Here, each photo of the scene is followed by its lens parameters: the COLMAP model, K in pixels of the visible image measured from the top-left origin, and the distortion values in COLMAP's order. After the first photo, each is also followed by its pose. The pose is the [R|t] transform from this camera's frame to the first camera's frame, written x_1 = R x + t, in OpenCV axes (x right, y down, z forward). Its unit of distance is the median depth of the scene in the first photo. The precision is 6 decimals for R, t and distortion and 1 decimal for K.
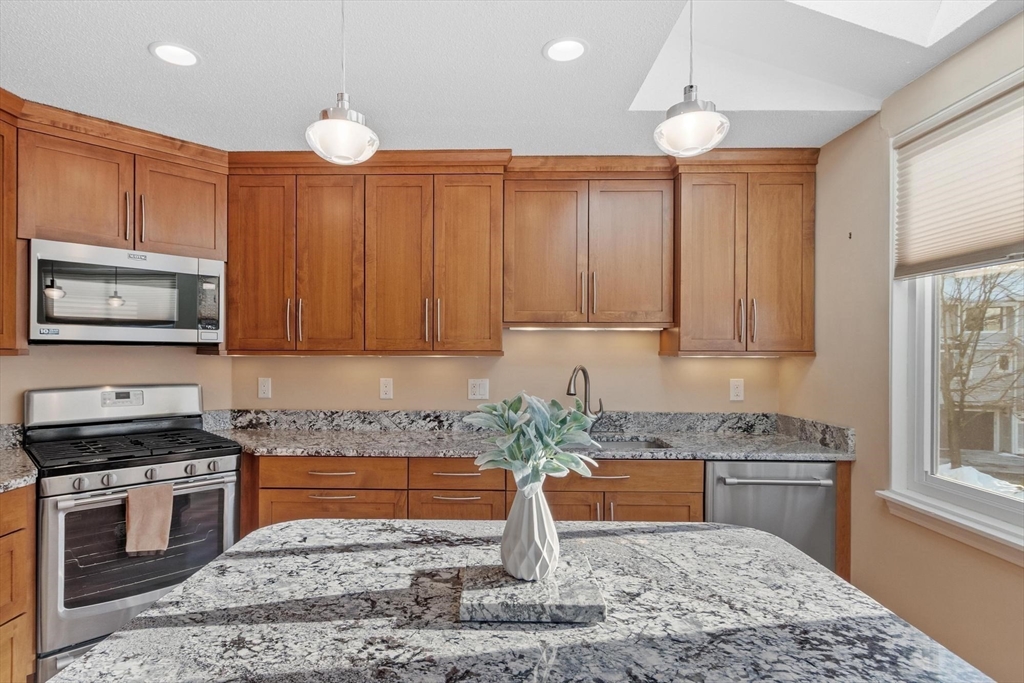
lens RADIAL K [[549.6, 0, 470.3], [0, 549.6, 352.6], [0, 0, 1]] dist [0.001841, 0.001012]
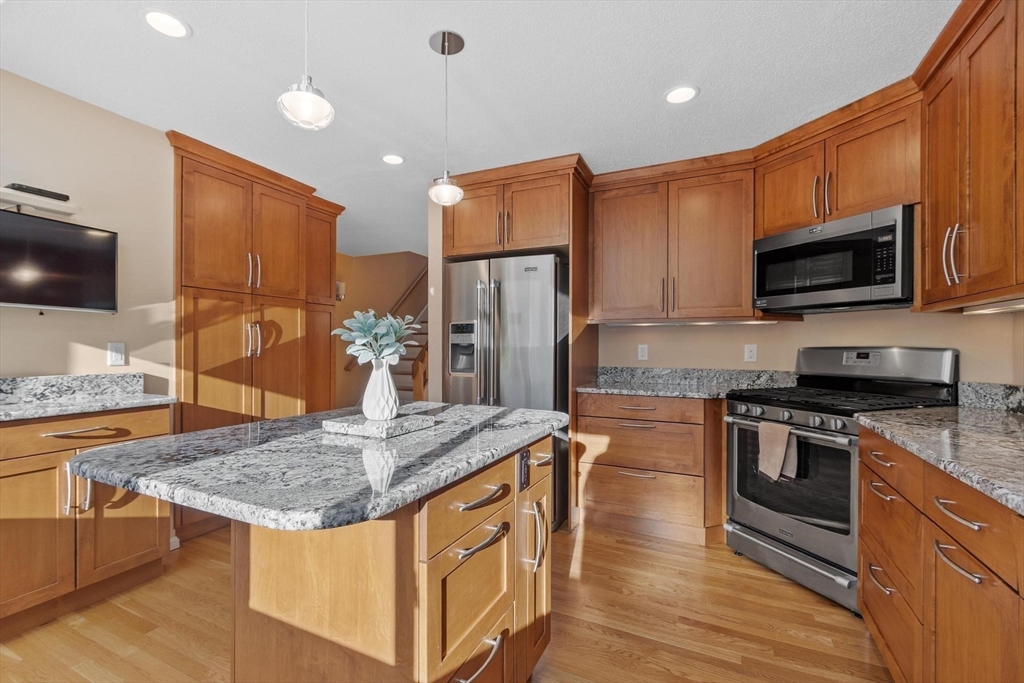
lens RADIAL K [[459.4, 0, 516.5], [0, 459.4, 345.8], [0, 0, 1]] dist [0.000323, -0.000859]
pose [[-0.382229, -0.006429, -0.924045, 0.472615], [-0.008593, 0.999957, -0.003403, 0.068183], [0.924028, 0.006640, -0.382268, 0.725897]]
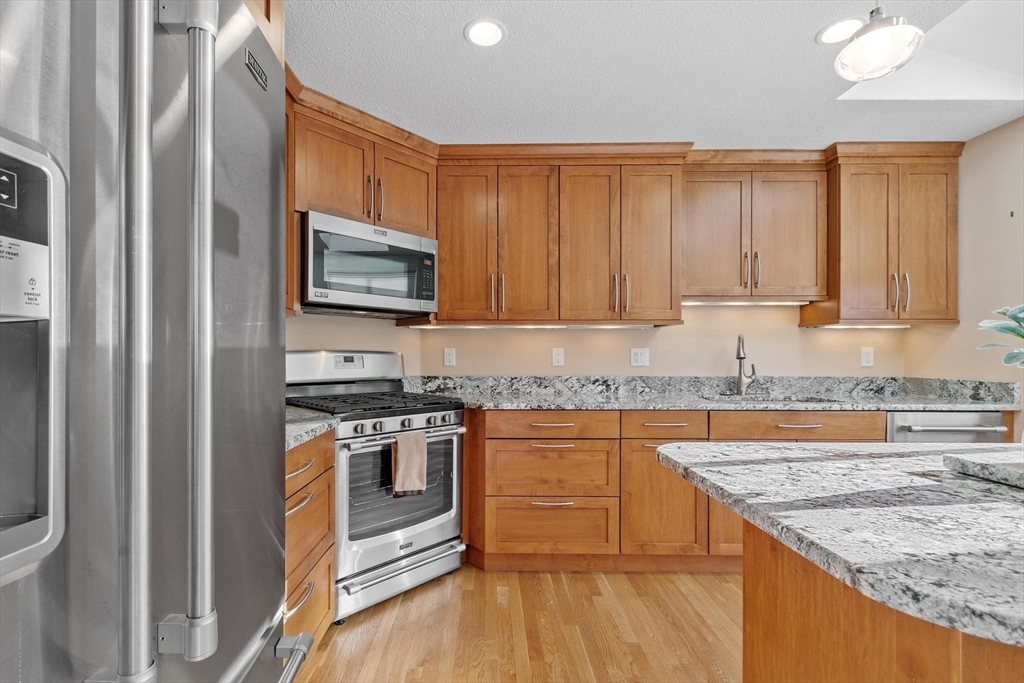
lens RADIAL K [[459.4, 0, 480.4], [0, 459.4, 354.4], [0, 0, 1]] dist [0.000323, -0.000859]
pose [[0.999930, -0.000960, 0.011790, -0.378729], [0.000977, 0.999999, -0.001405, 0.070551], [-0.011789, 0.001417, 0.999930, 0.054518]]
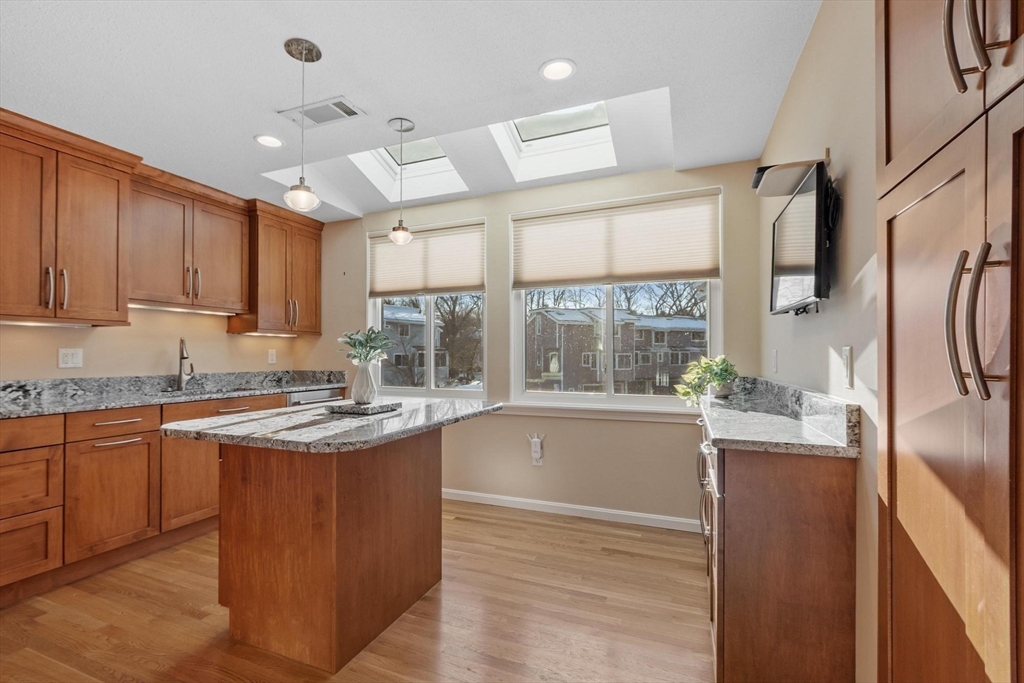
lens RADIAL K [[468.6, 0, 492.3], [0, 468.6, 348.7], [0, 0, 1]] dist [-0.000504, -0.000573]
pose [[0.376332, 0.009756, 0.926433, -0.596038], [0.003812, 0.999920, -0.012078, 0.071529], [-0.926477, 0.008076, 0.376265, -0.110799]]
